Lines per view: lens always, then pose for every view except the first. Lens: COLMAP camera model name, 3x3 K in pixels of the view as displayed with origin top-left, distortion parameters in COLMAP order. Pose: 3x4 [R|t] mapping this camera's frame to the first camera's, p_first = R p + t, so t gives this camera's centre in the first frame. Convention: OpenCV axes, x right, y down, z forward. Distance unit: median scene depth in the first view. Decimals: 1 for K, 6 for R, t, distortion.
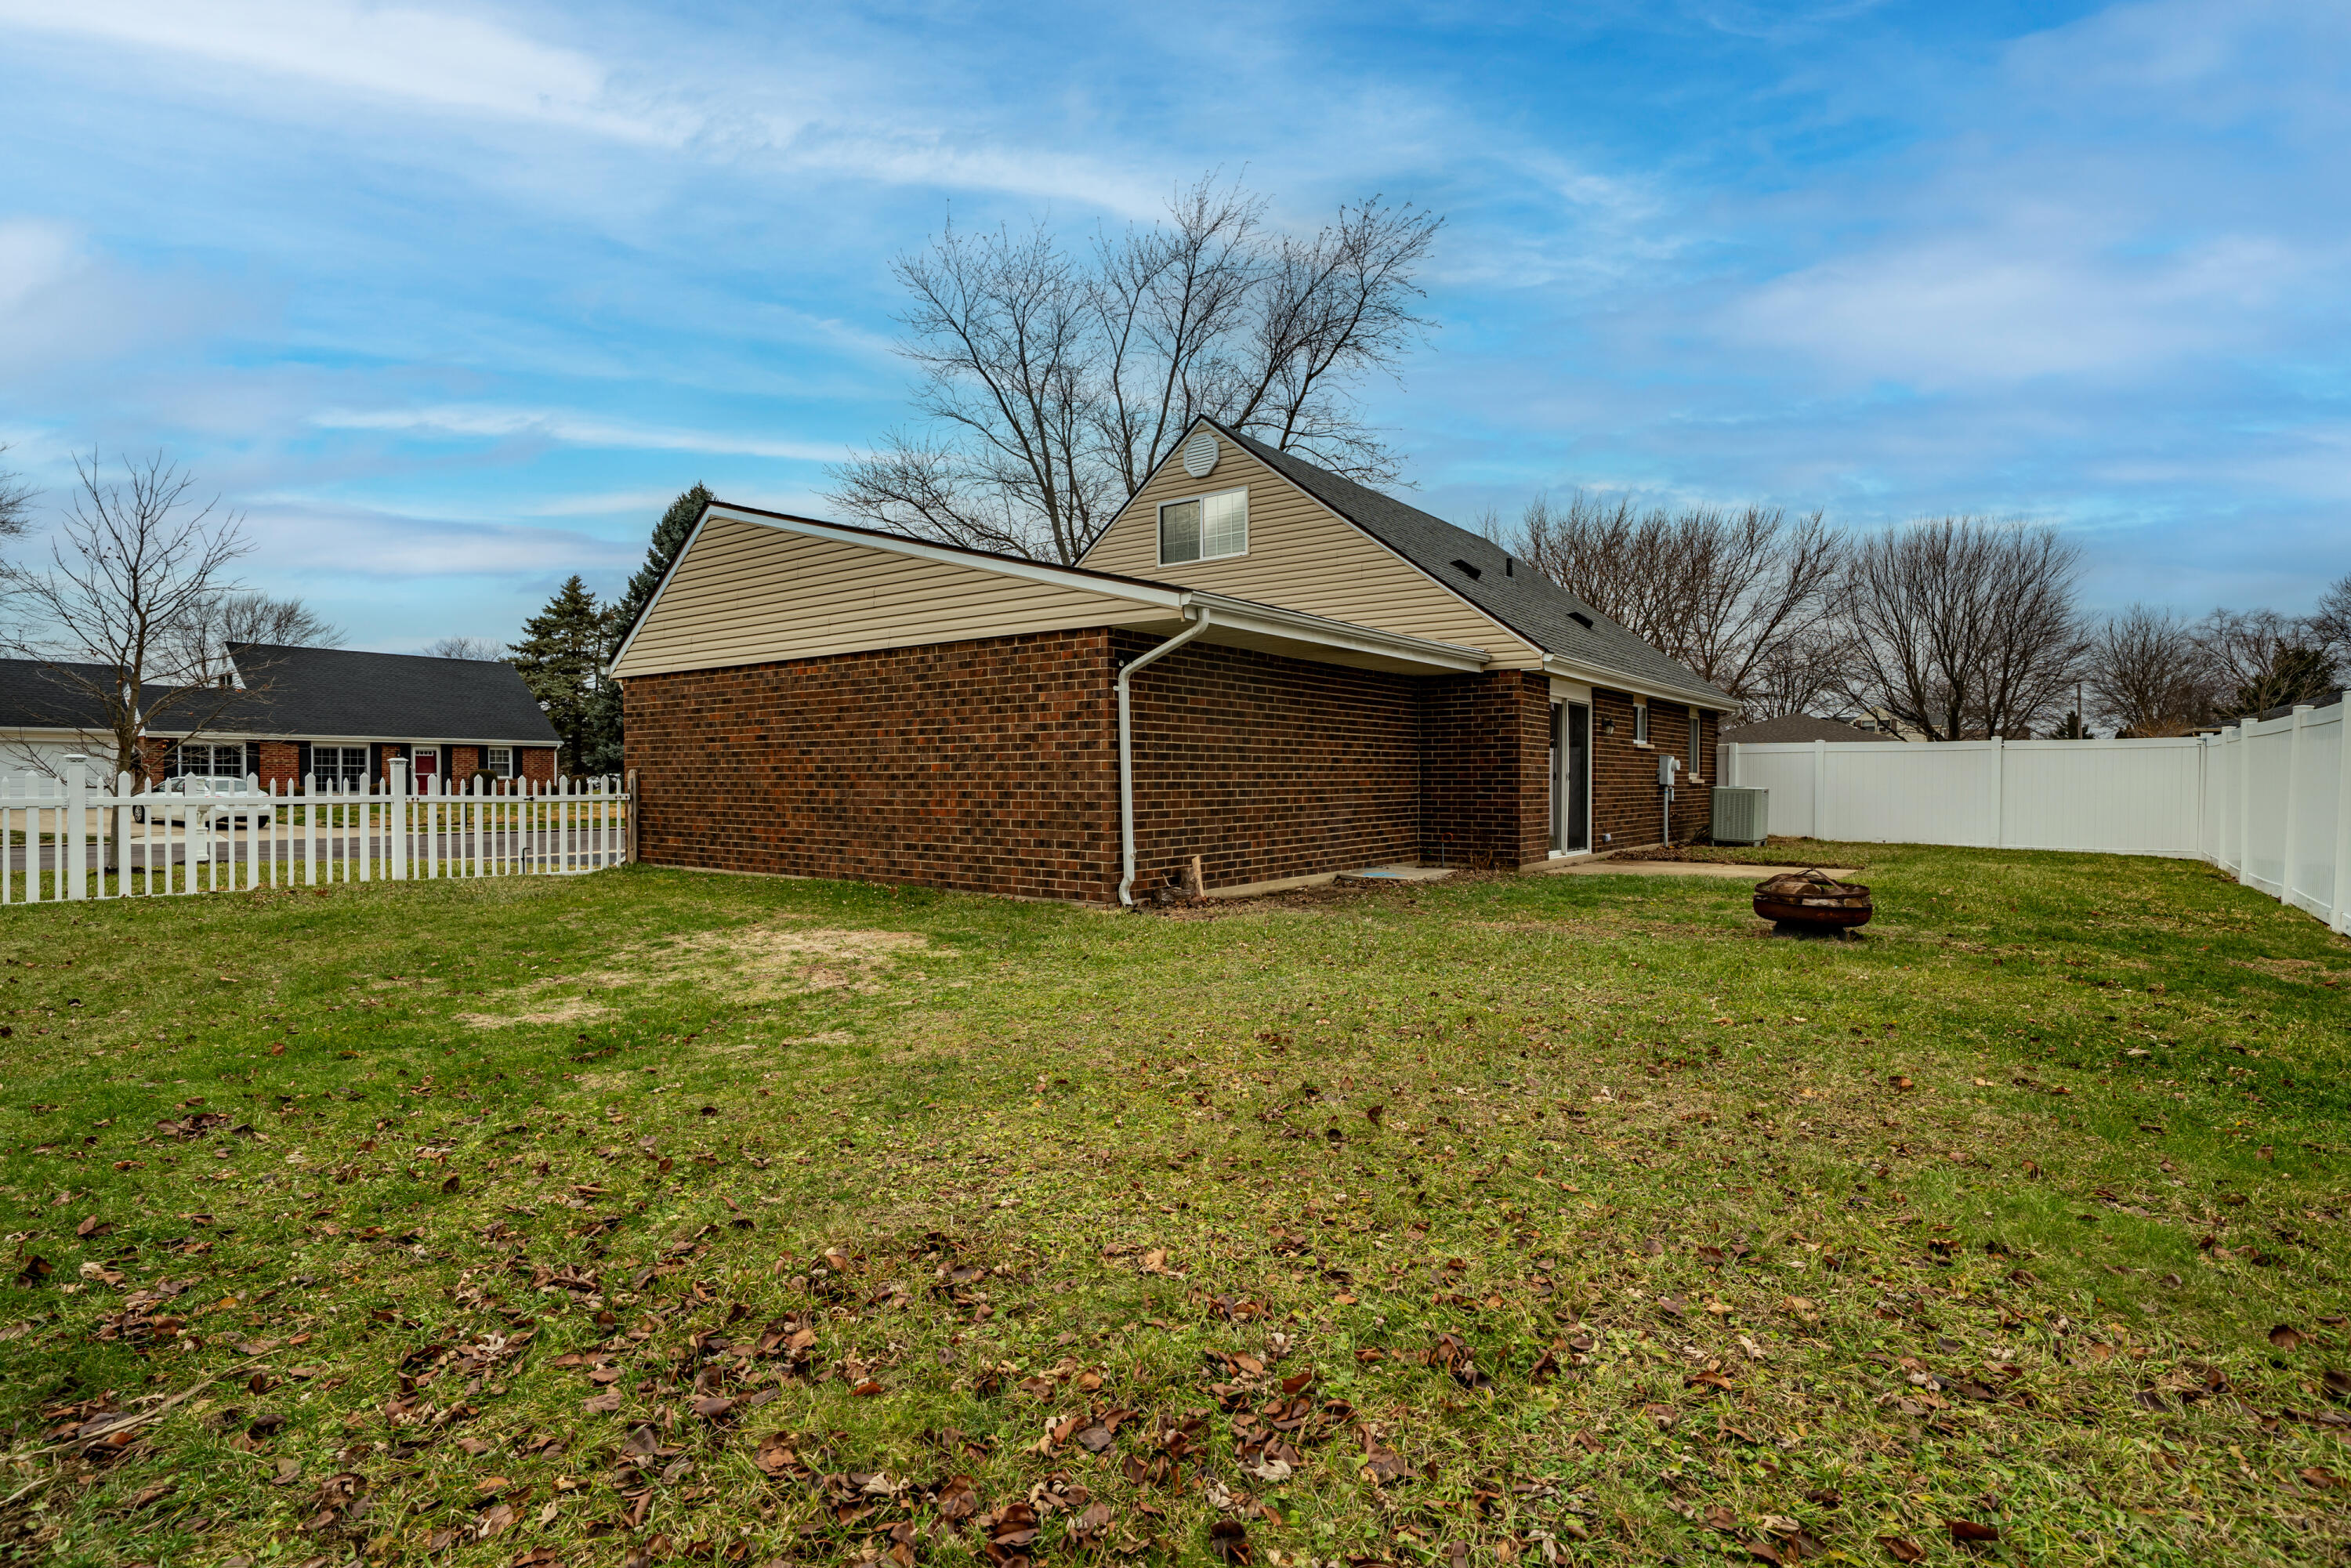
lens RADIAL K [[1115.3, 0, 1214.0], [0, 1115.3, 786.9], [0, 0, 1]] dist [0.022970, 0.000089]
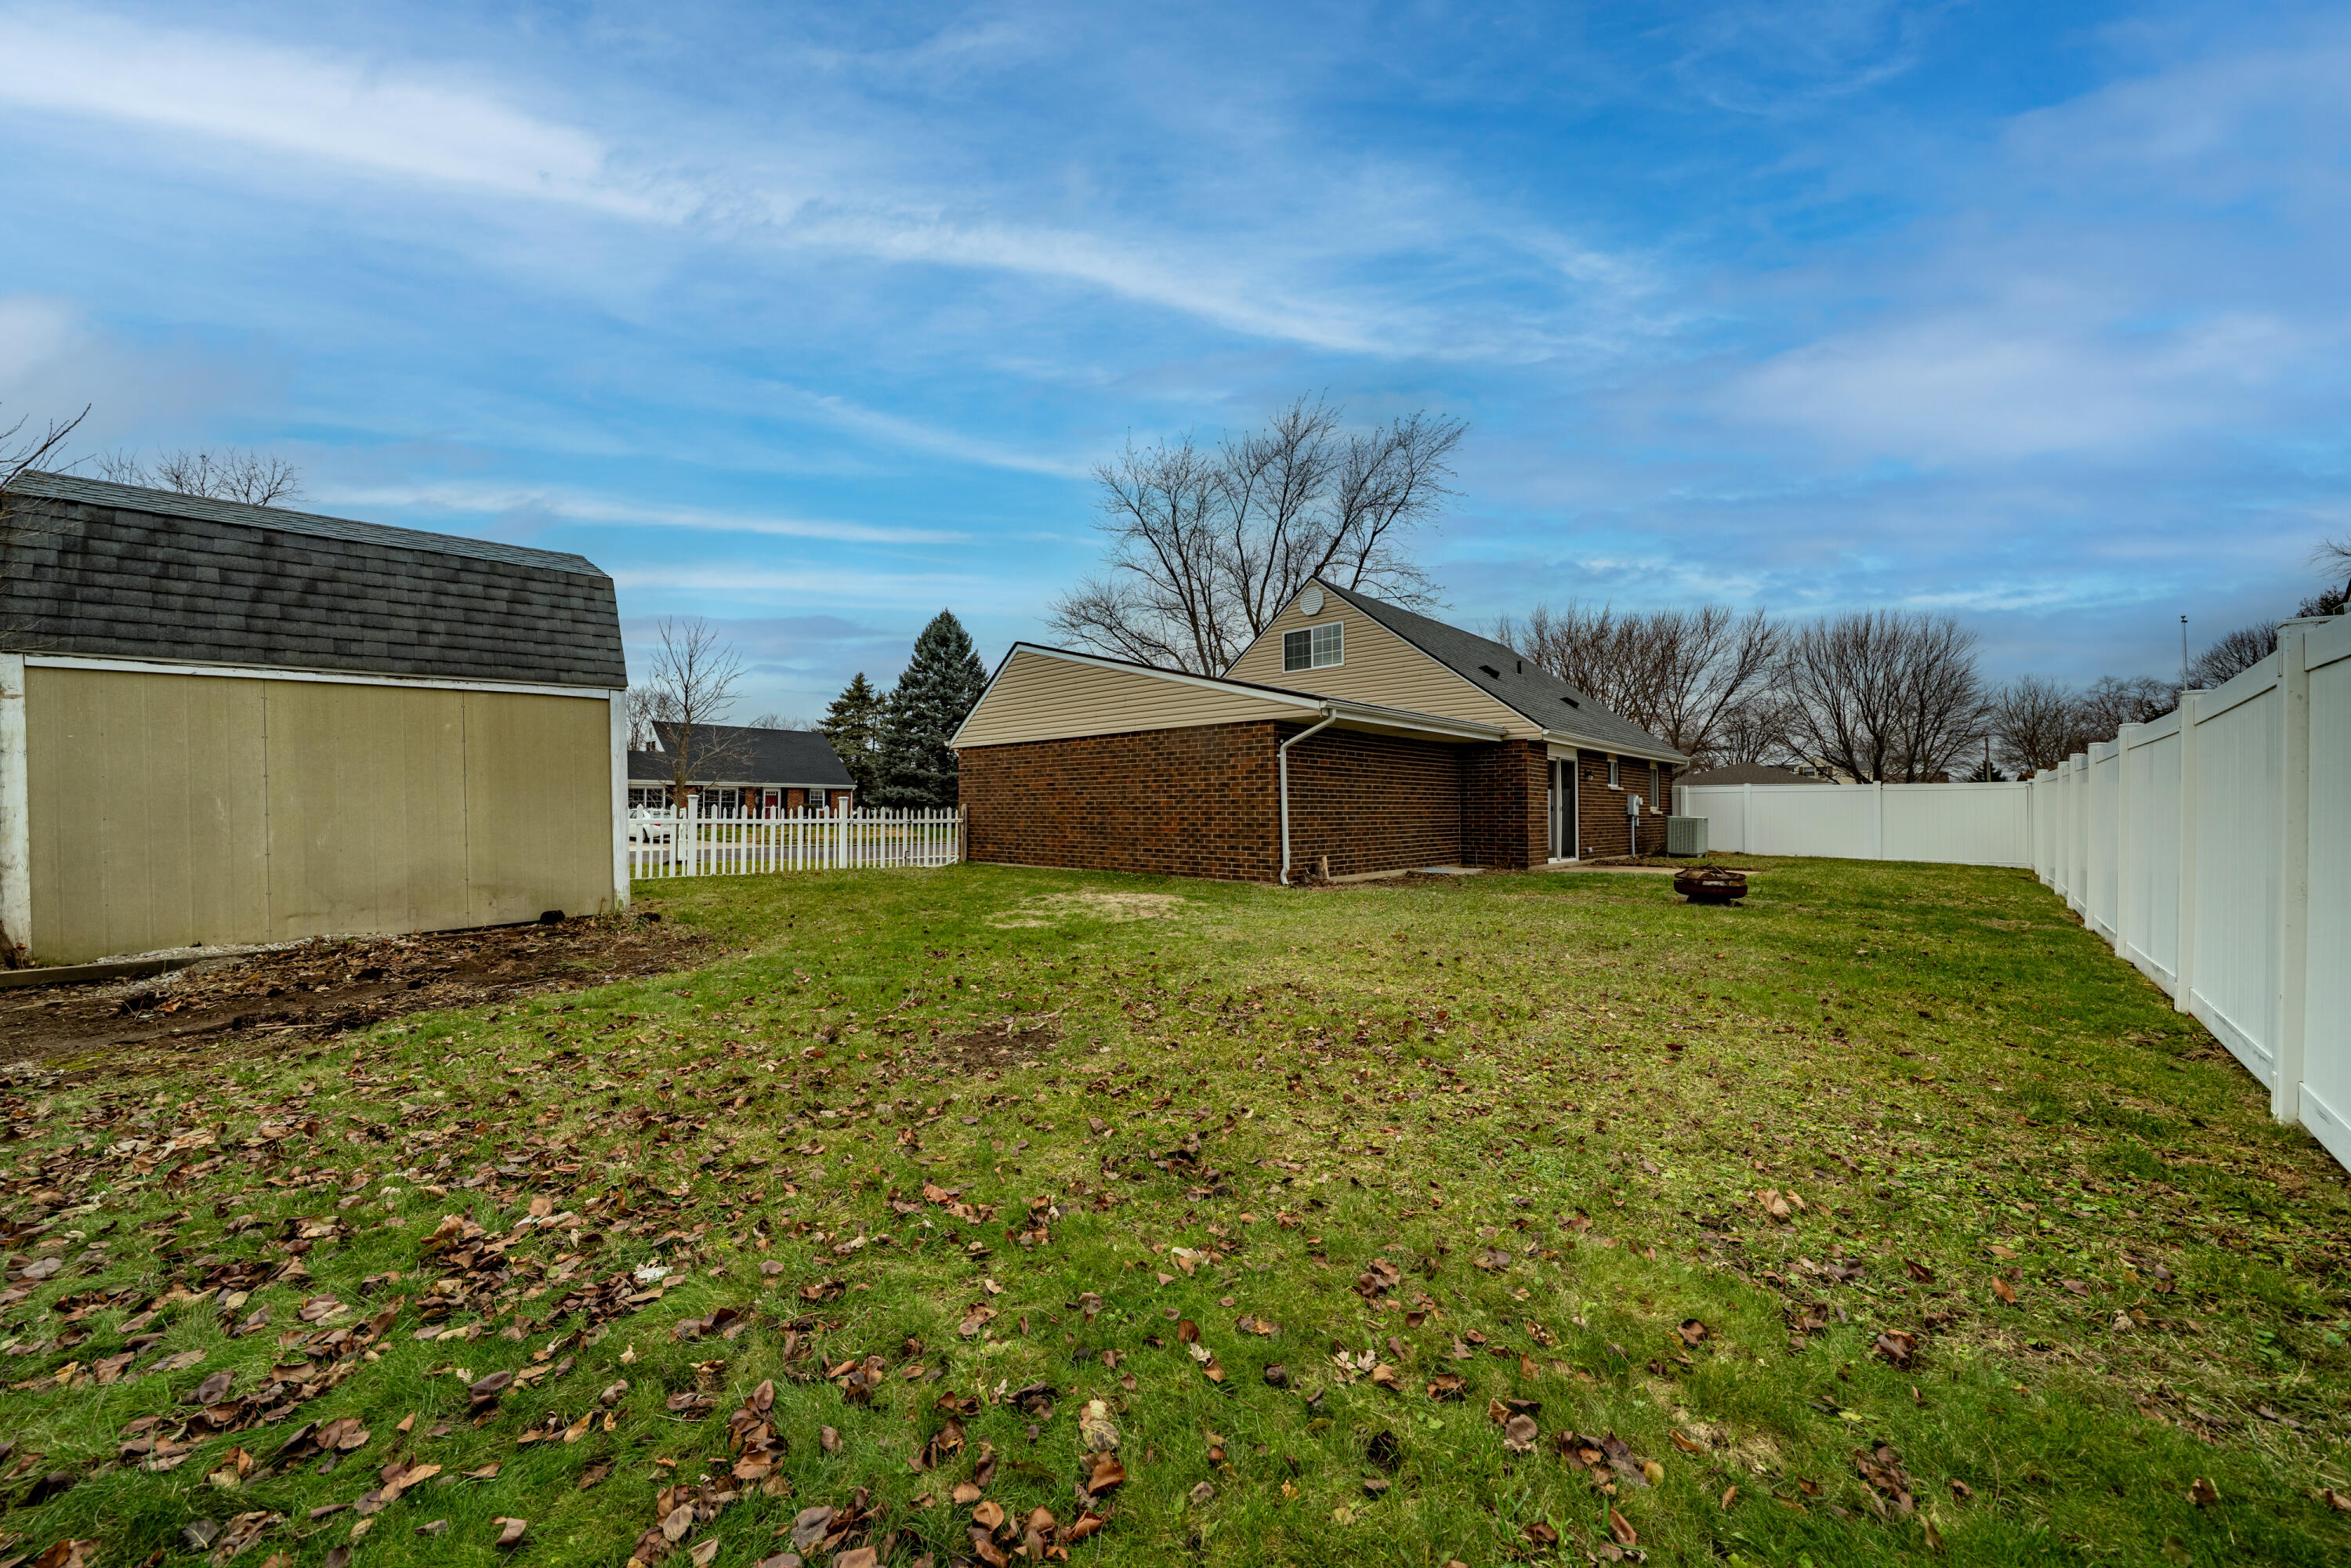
lens RADIAL K [[882.5, 0, 1175.5], [0, 882.5, 784.0], [0, 0, 1]] dist [-0.000826, -0.000021]
pose [[0.993258, -0.001992, -0.115910, -0.036914], [-0.002591, 0.999221, -0.039371, 0.003184], [0.115898, 0.039405, 0.992479, -0.144499]]
